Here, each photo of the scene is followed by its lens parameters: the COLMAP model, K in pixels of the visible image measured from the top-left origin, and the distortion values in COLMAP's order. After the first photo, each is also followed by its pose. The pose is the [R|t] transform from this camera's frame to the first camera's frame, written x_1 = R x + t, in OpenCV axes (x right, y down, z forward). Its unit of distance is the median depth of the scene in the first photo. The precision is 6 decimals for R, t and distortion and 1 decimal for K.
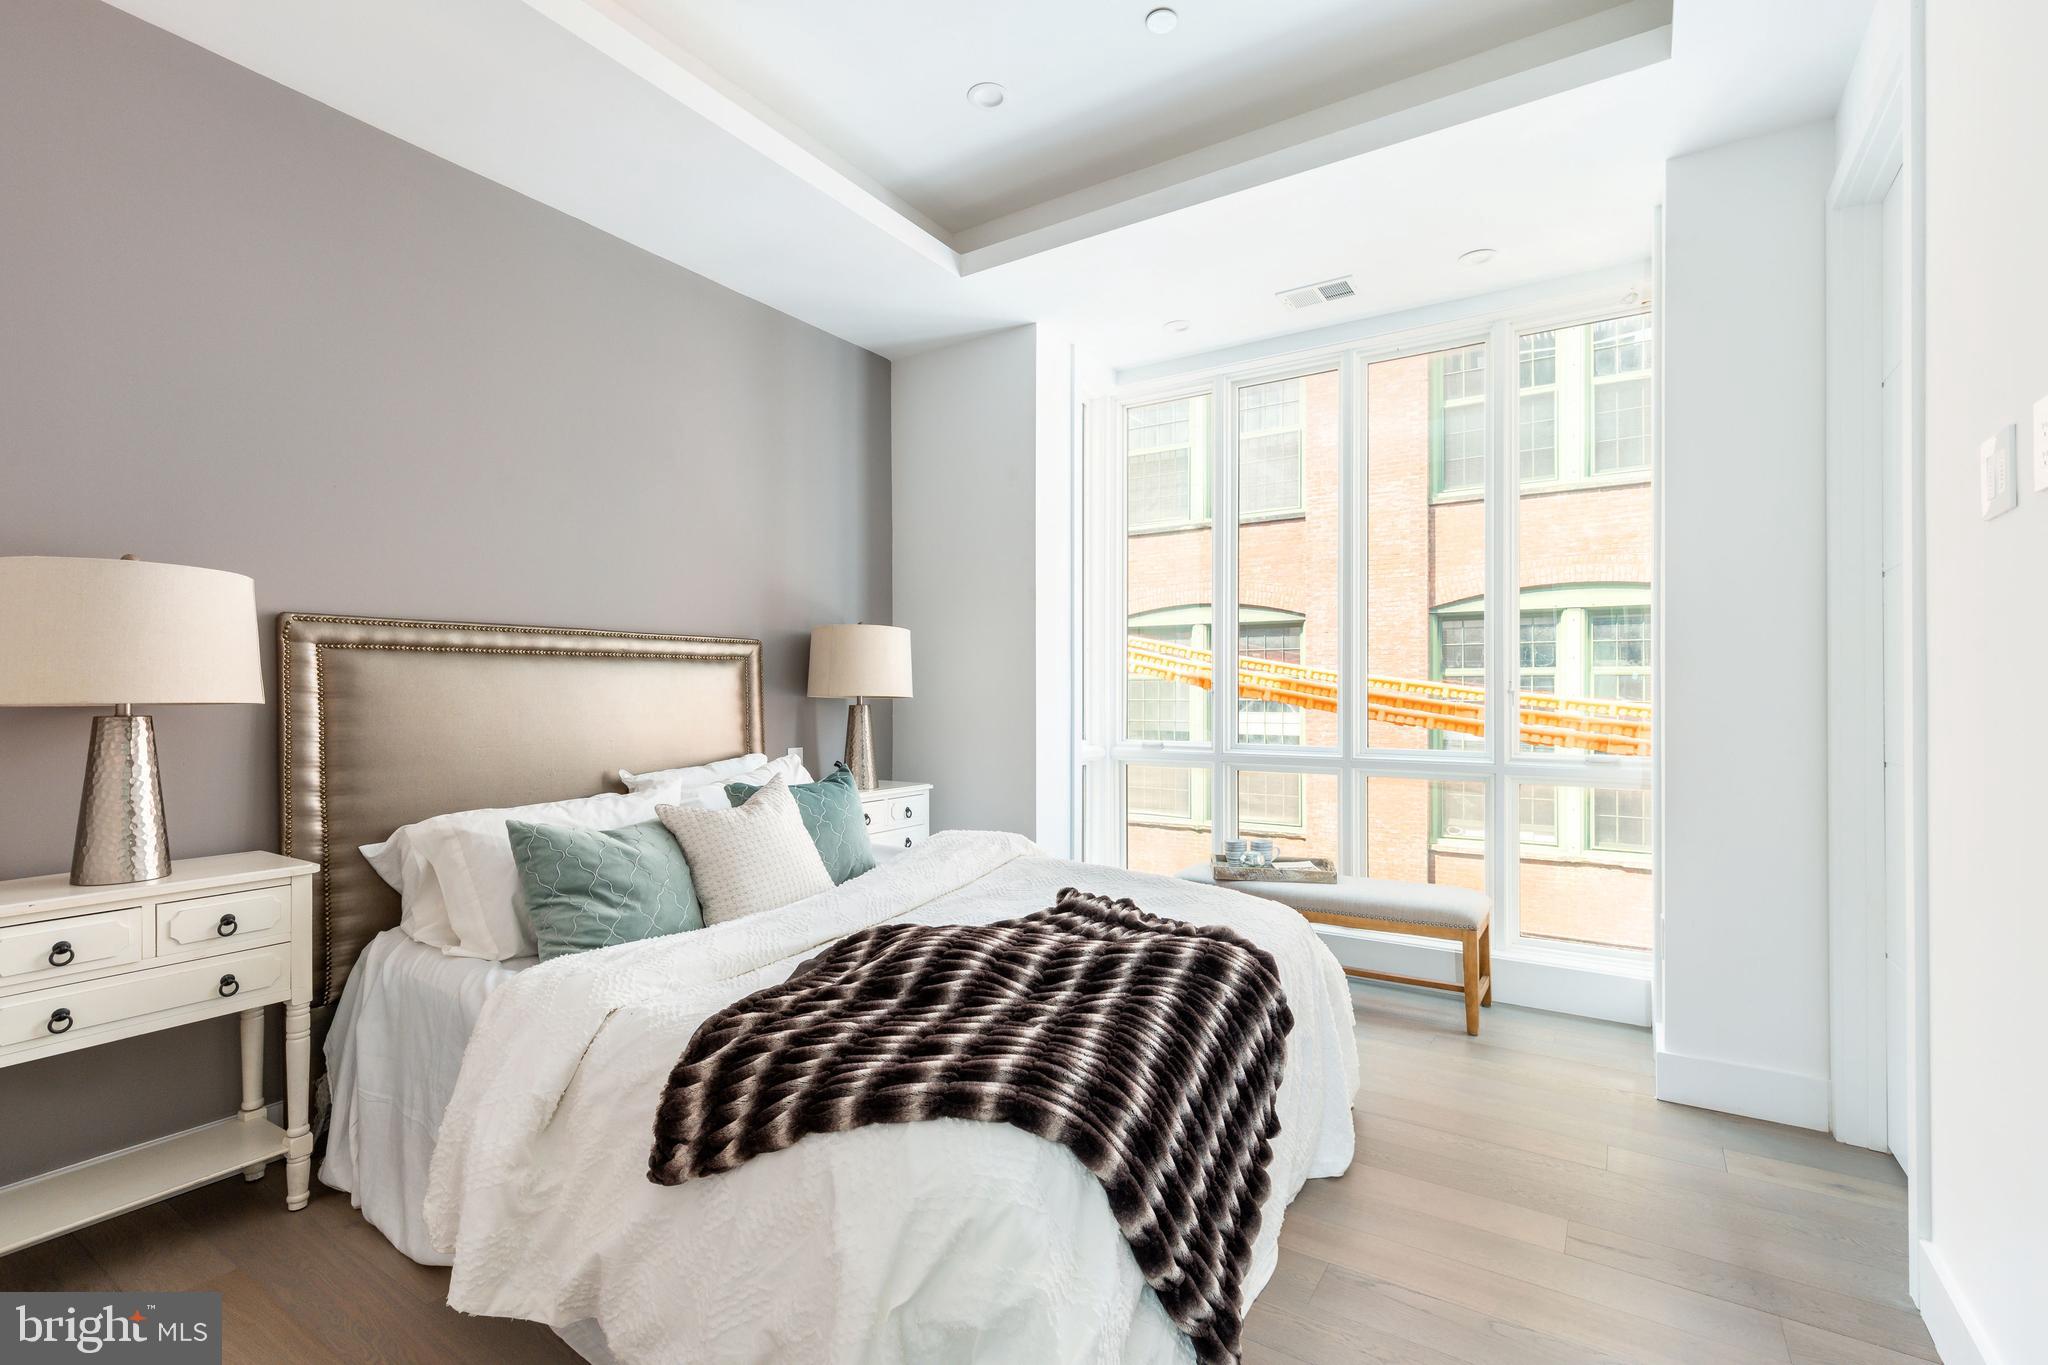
lens RADIAL K [[923.3, 0, 1018.8], [0, 923.3, 689.7], [0, 0, 1]] dist [0.003729, 0.000093]
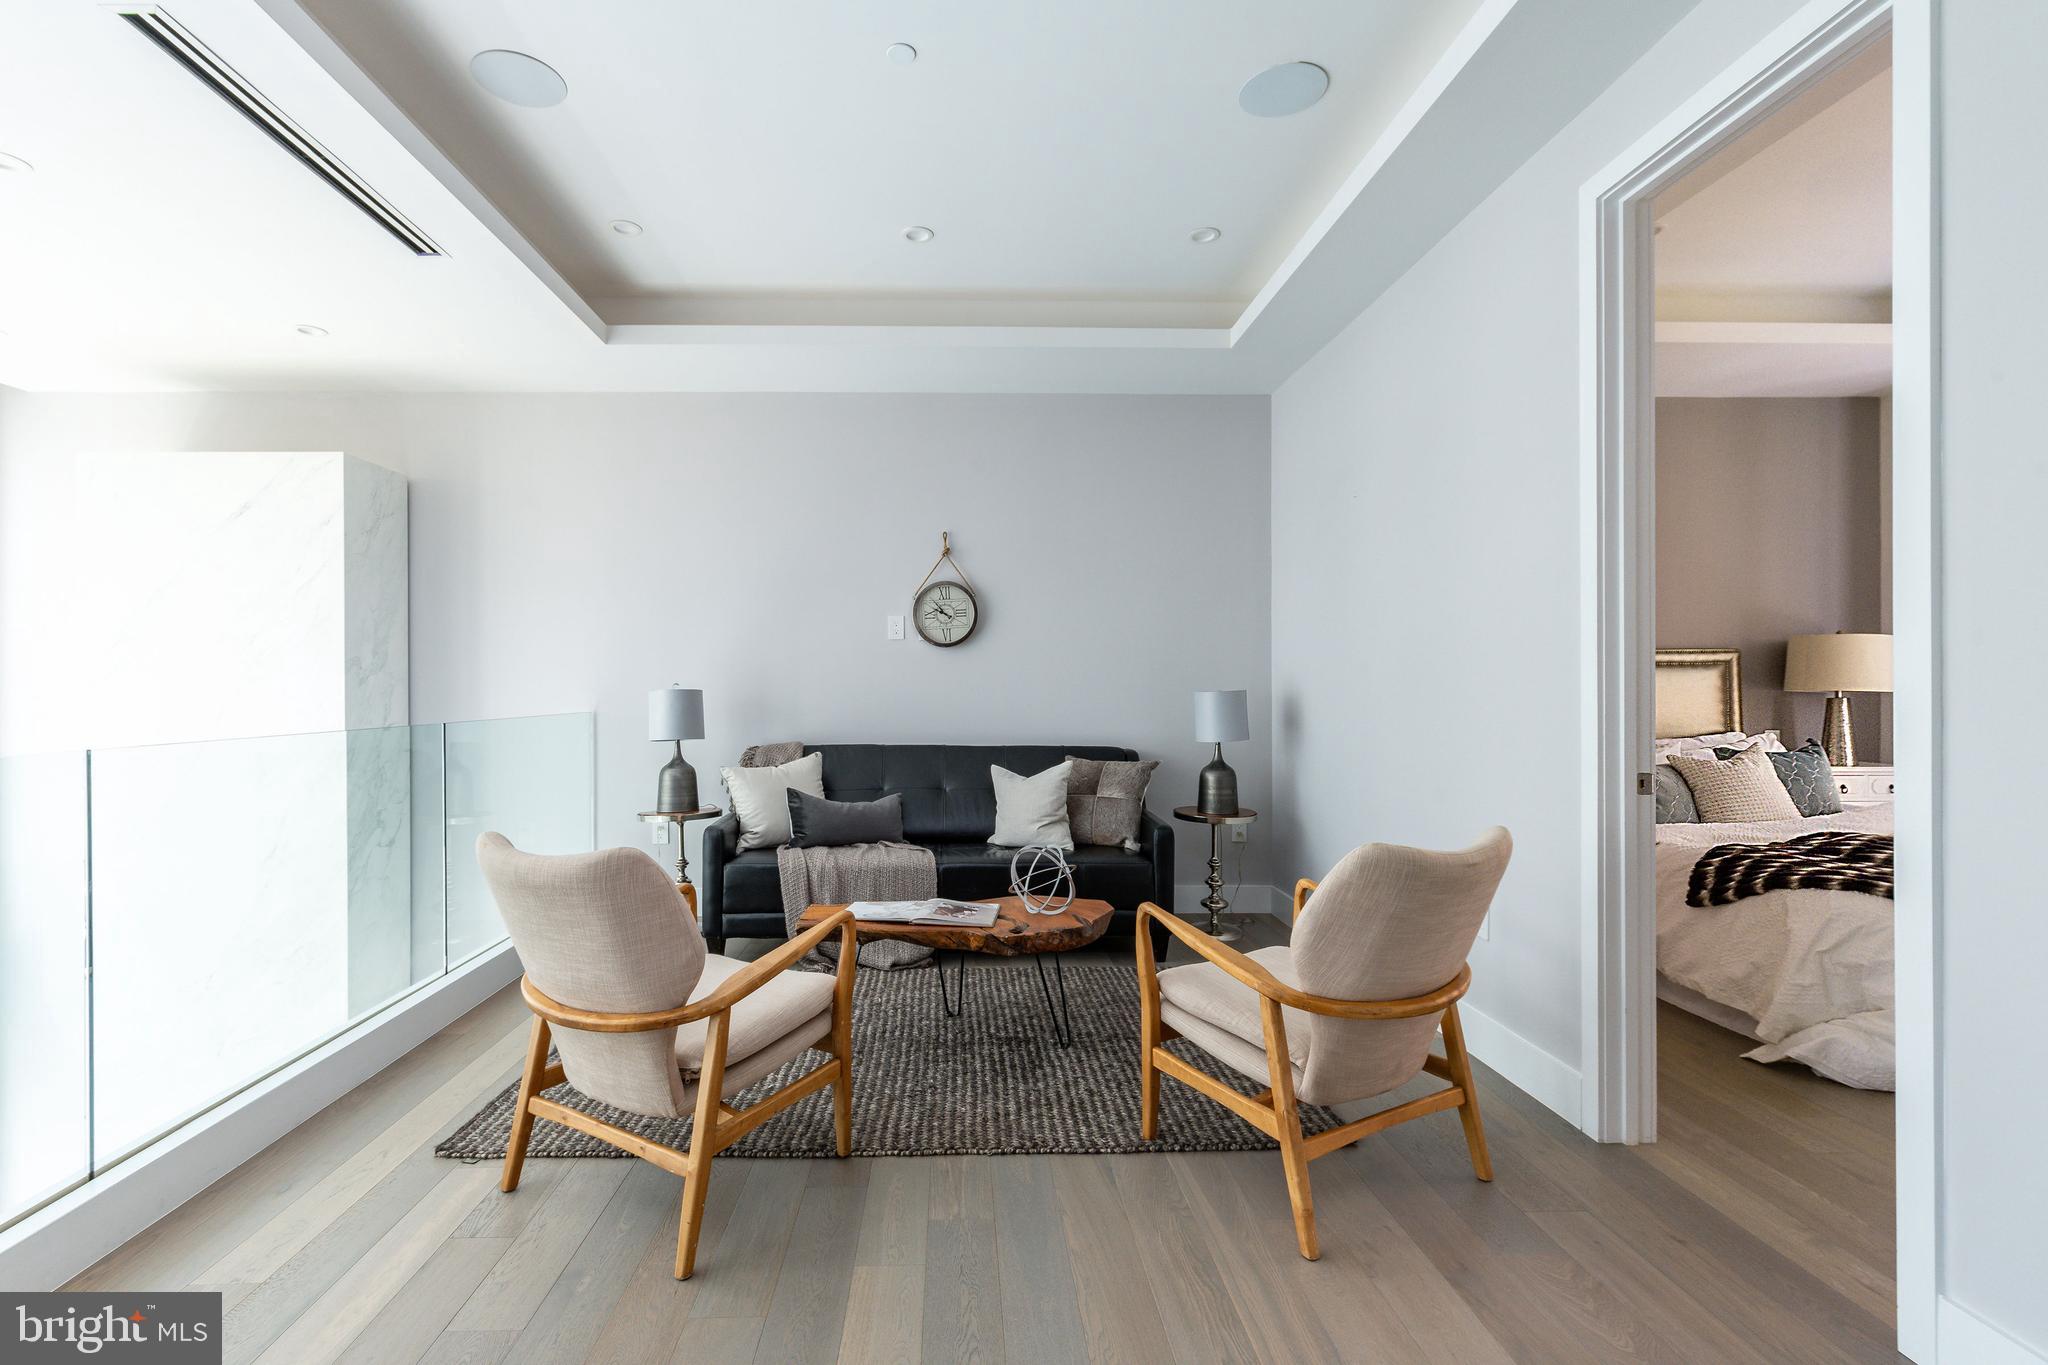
lens RADIAL K [[923.3, 0, 1008.4], [0, 923.3, 680.1], [0, 0, 1]] dist [0.003729, 0.000093]
pose [[0.594012, -0.002024, -0.804453, 0.214647], [0.003940, 0.999992, 0.000393, -0.016017], [0.804446, -0.003403, 0.594016, -0.820645]]
